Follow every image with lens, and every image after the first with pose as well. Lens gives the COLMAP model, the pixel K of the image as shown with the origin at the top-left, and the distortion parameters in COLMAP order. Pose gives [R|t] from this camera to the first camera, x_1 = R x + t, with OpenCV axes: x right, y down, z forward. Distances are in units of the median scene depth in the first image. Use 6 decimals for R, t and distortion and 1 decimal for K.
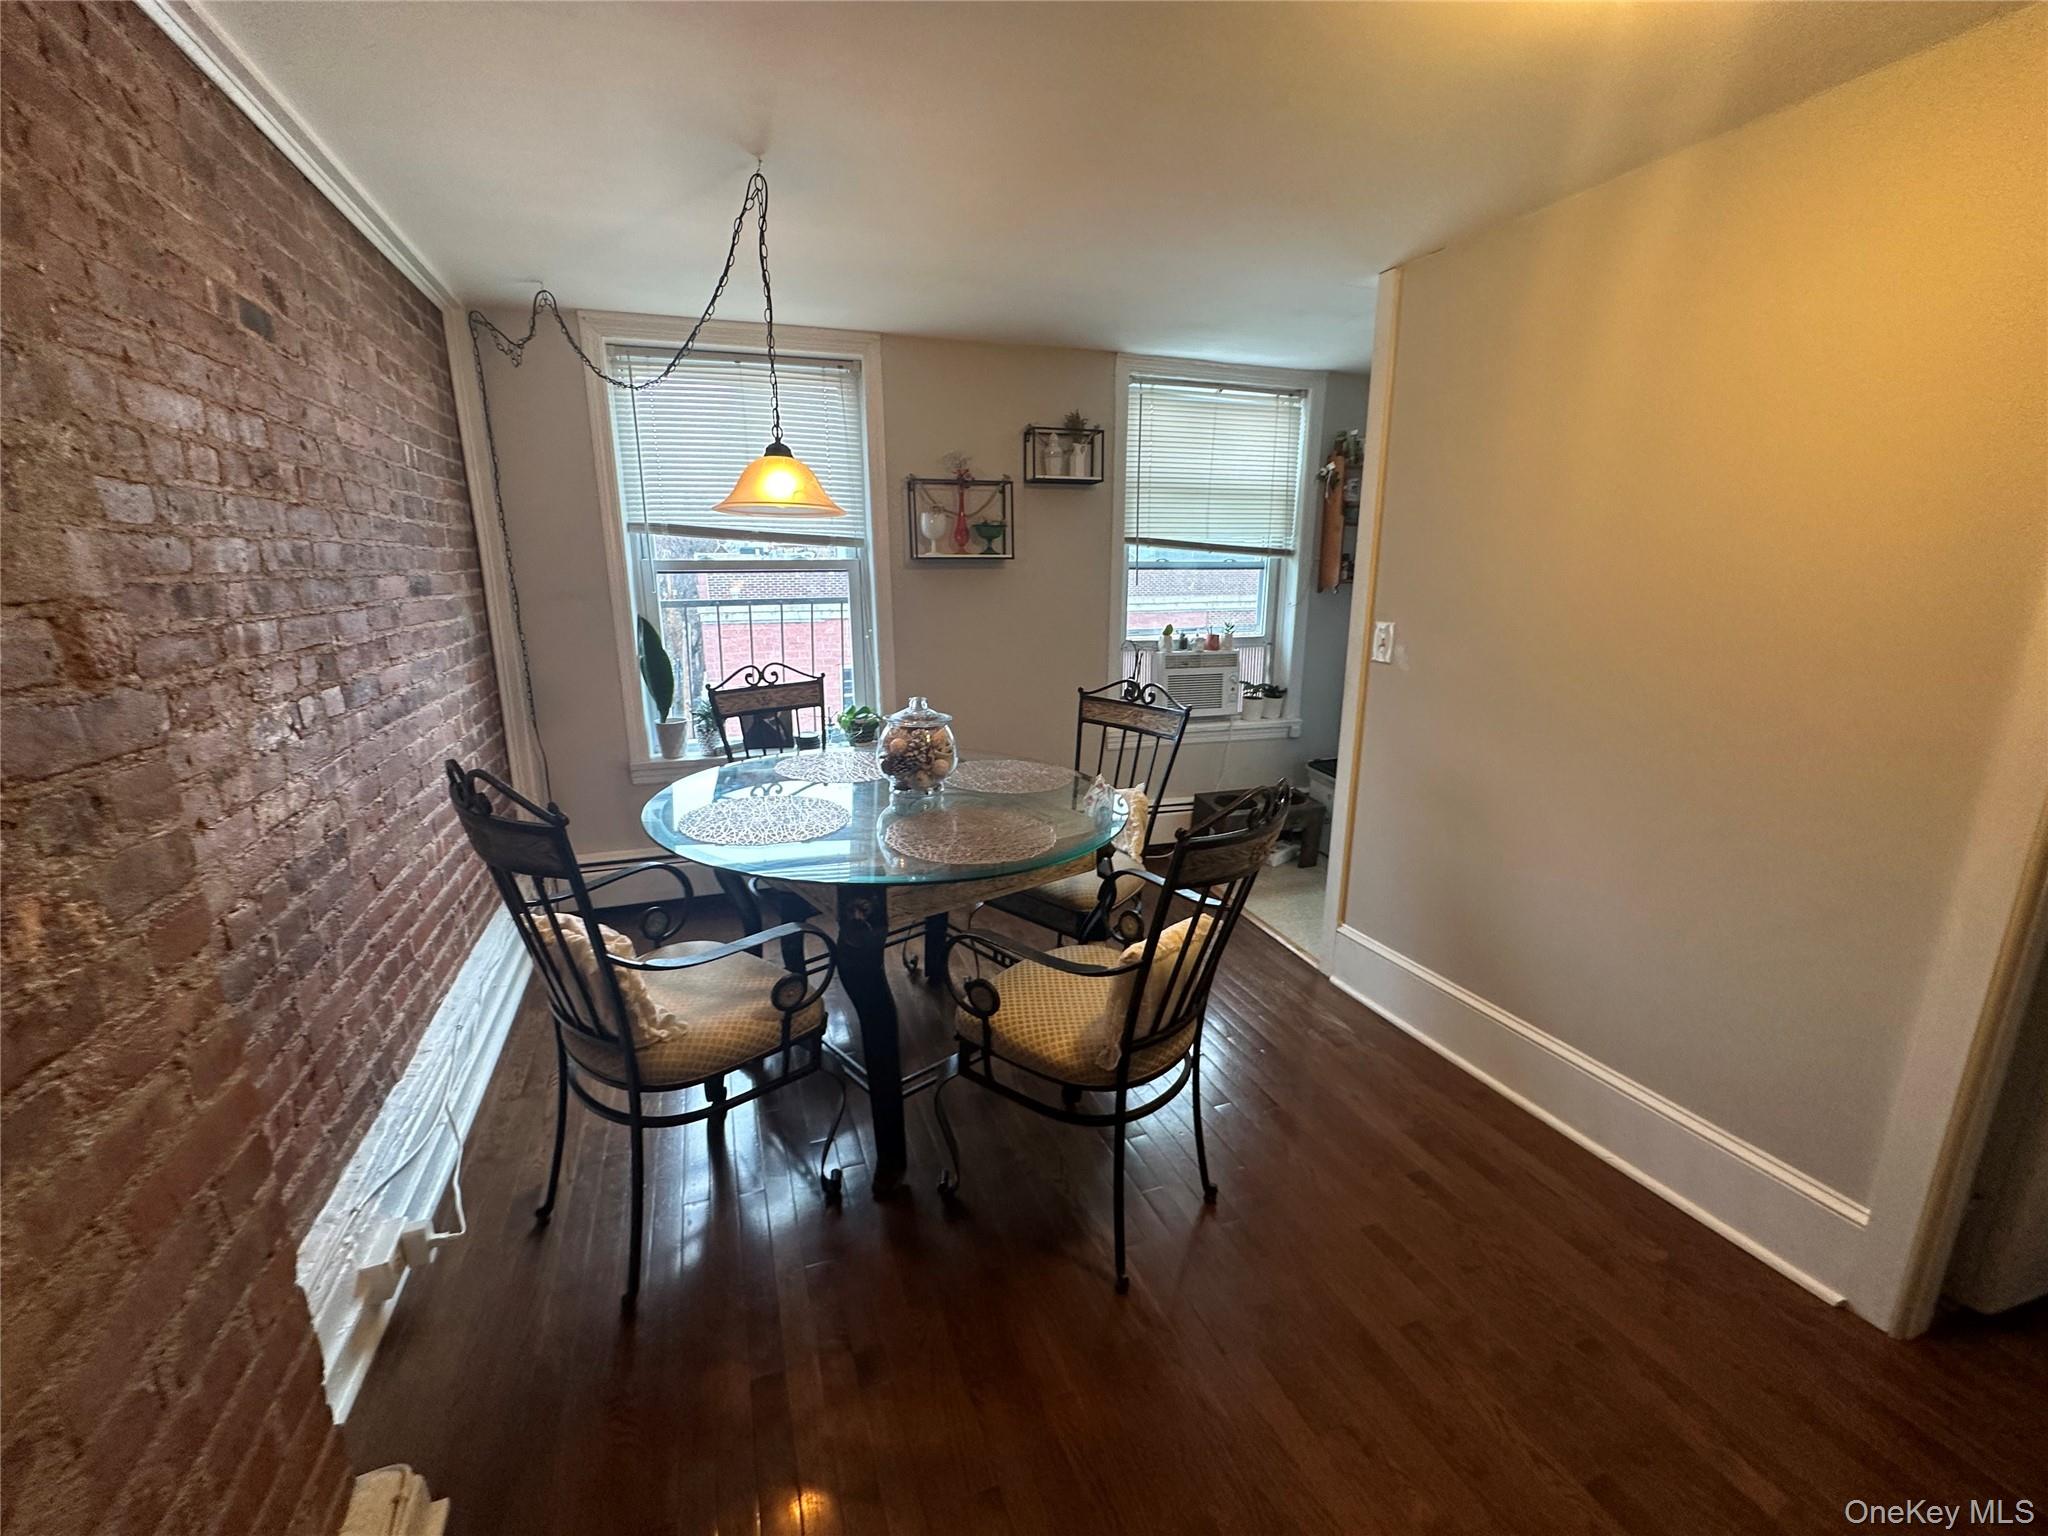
lens RADIAL K [[817.1, 0, 1024.4], [0, 817.1, 761.9], [0, 0, 1]] dist [-0.005230, 0.000650]
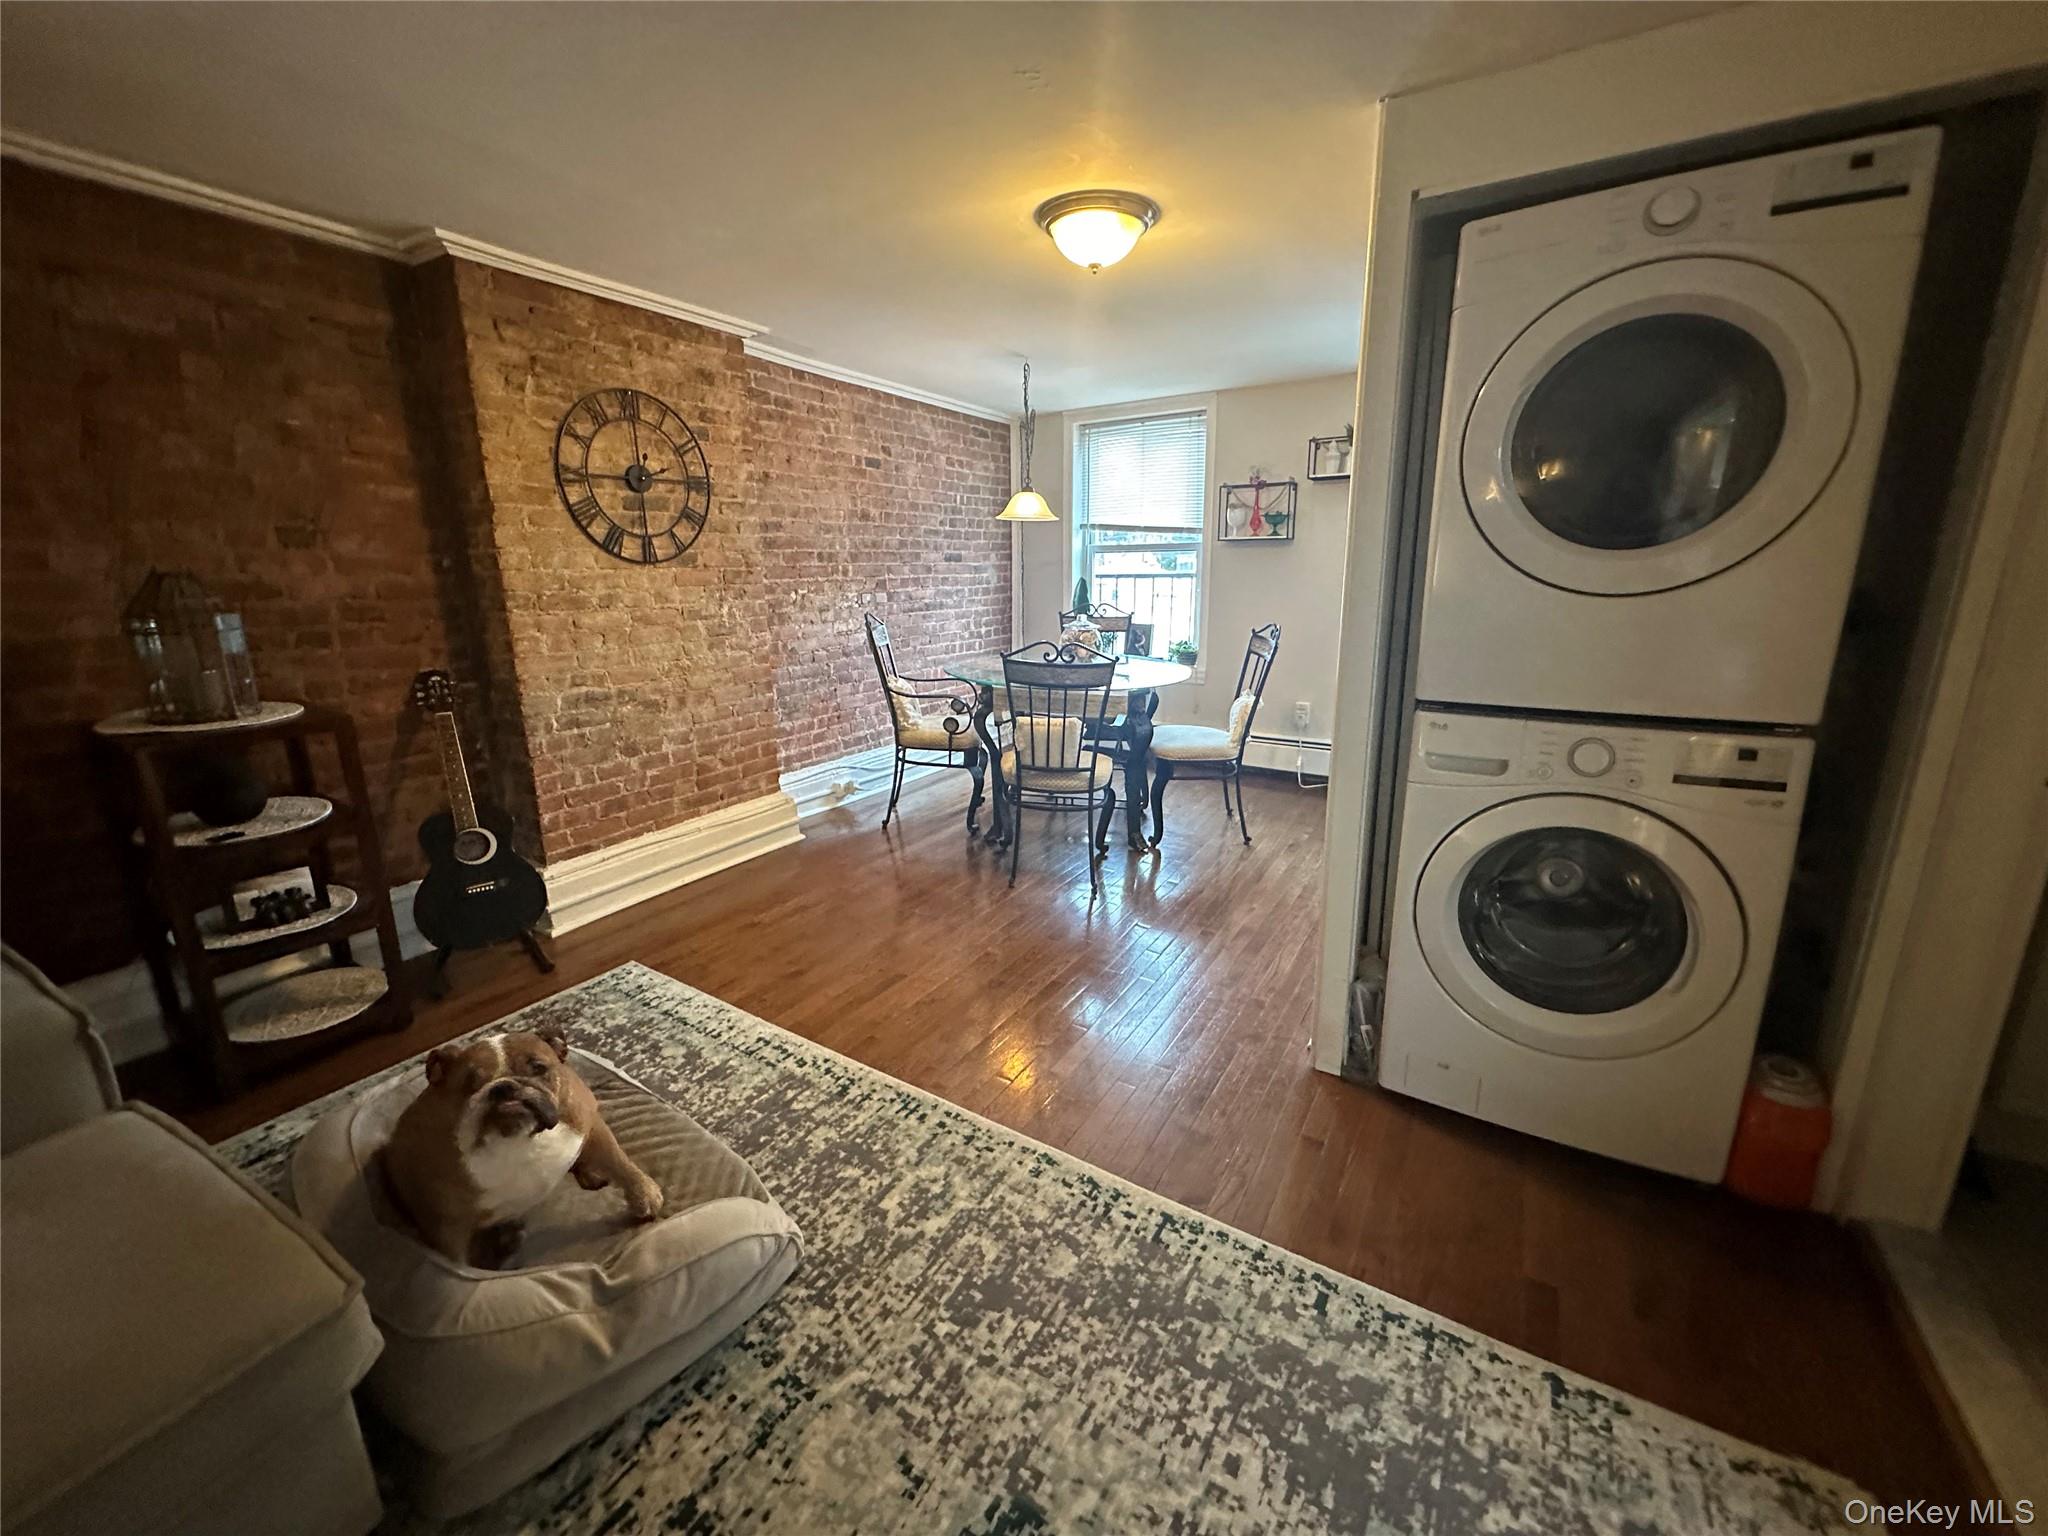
lens RADIAL K [[817.1, 0, 1027.6], [0, 817.1, 764.3], [0, 0, 1]] dist [-0.005230, 0.000650]
pose [[0.625163, 0.182588, -0.758837, 0.830285], [-0.173392, 0.980446, 0.093063, 0.067570], [0.760990, 0.073397, 0.644598, -0.176510]]
